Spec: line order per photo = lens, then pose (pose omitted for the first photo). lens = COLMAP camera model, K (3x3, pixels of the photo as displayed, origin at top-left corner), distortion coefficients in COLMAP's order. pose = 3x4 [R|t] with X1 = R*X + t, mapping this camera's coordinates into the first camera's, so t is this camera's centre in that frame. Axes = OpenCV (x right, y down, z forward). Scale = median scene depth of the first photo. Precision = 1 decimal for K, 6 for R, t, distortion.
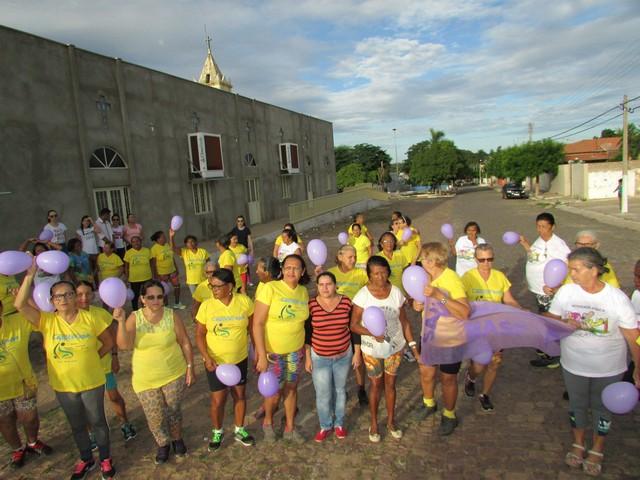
lens RADIAL K [[444.5, 0, 323.4], [0, 444.5, 240.7], [0, 0, 1]] dist [-0.083966, 0.052756]
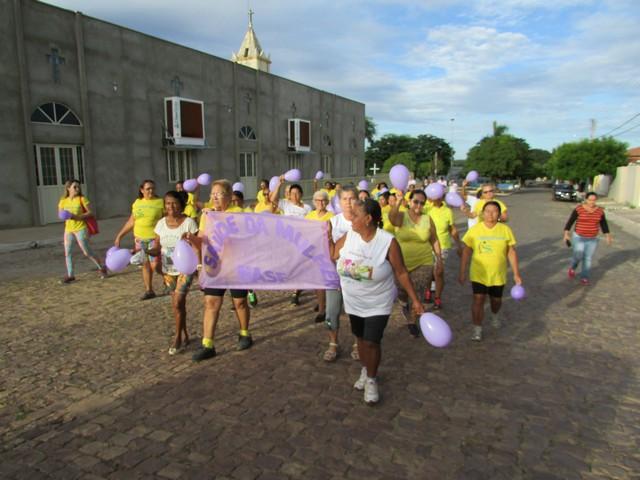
lens RADIAL K [[444.5, 0, 323.4], [0, 444.5, 240.7], [0, 0, 1]] dist [-0.083966, 0.052756]
pose [[0.986383, 0.095344, -0.134005, 0.100178], [-0.091600, 0.995221, 0.033847, 0.002400], [0.136591, -0.021112, 0.990403, 0.046145]]
